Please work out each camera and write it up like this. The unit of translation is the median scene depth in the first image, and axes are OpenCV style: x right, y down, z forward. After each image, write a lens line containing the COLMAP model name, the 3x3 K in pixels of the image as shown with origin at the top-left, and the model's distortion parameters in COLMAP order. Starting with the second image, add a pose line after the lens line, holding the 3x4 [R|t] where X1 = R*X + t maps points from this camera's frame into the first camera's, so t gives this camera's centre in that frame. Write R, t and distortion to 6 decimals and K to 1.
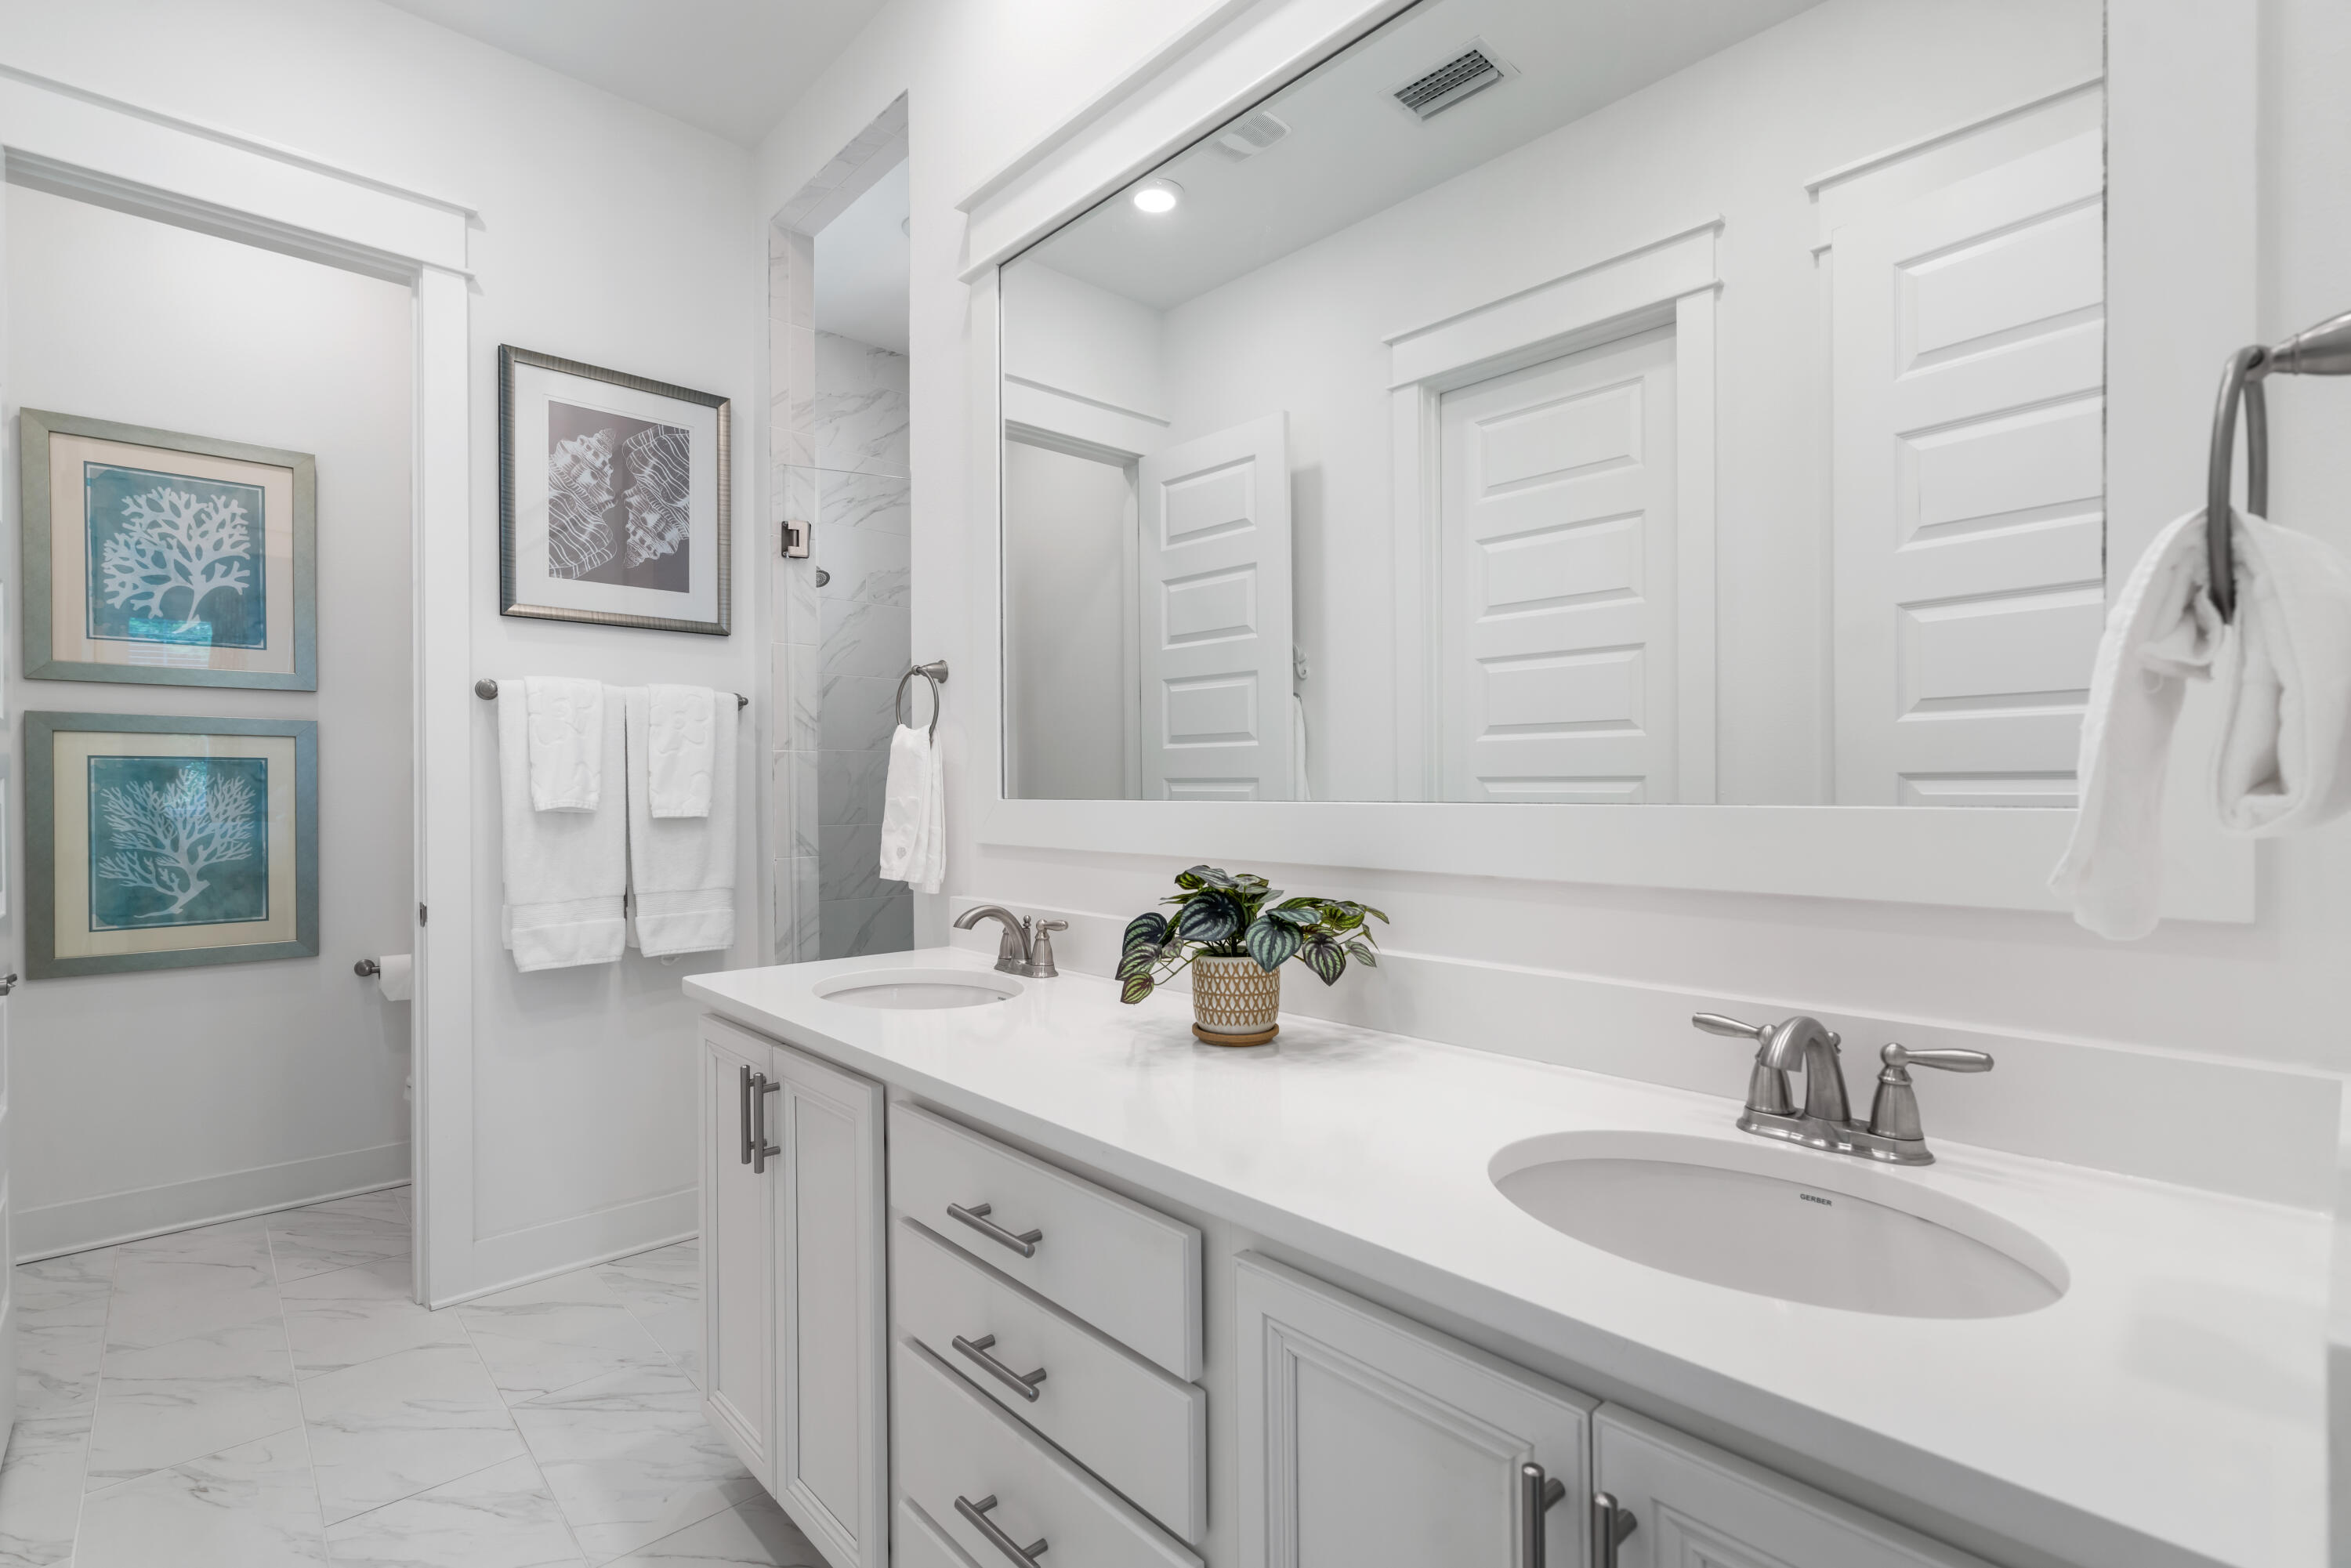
lens RADIAL K [[1077.8, 0, 1162.8], [0, 1077.8, 776.2], [0, 0, 1]] dist [0.000699, 0.000501]
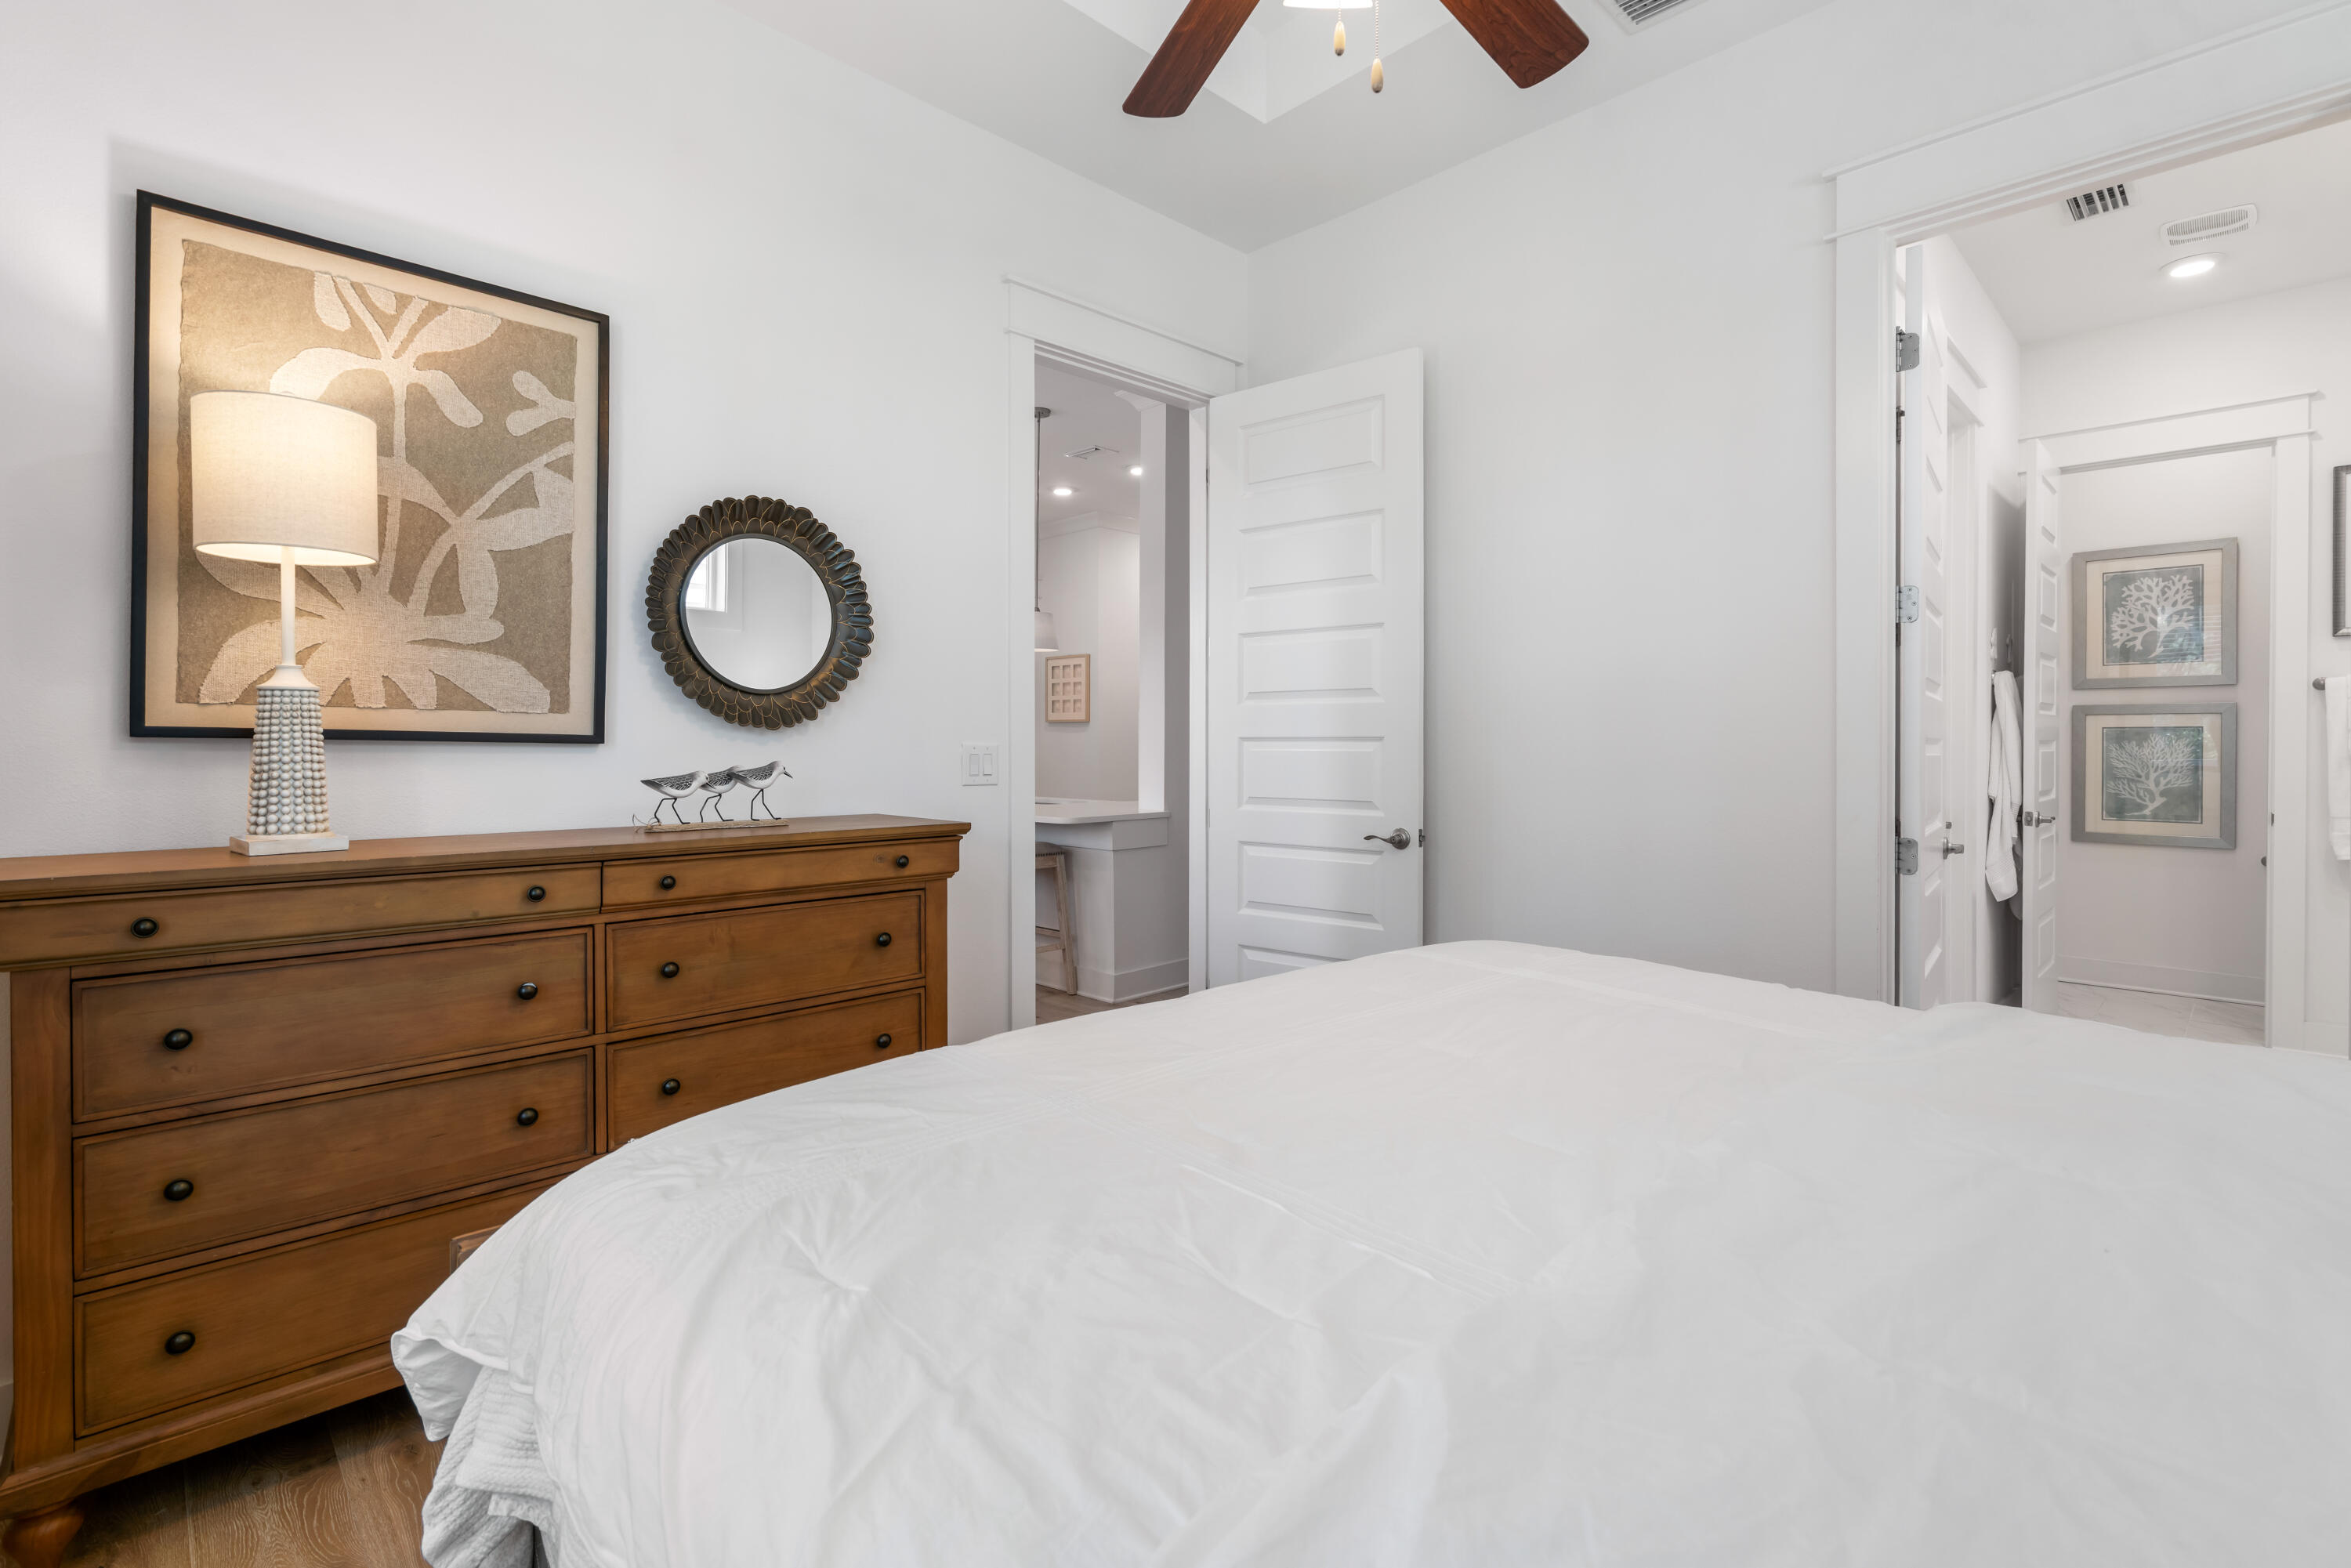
lens RADIAL K [[1077.8, 0, 1162.8], [0, 1077.8, 776.2], [0, 0, 1]] dist [0.000699, 0.000501]
pose [[0.030841, 0.031983, -0.999012, 0.828552], [0.010370, 0.999424, 0.032316, -0.010941], [0.999471, -0.011357, 0.030491, -0.692096]]
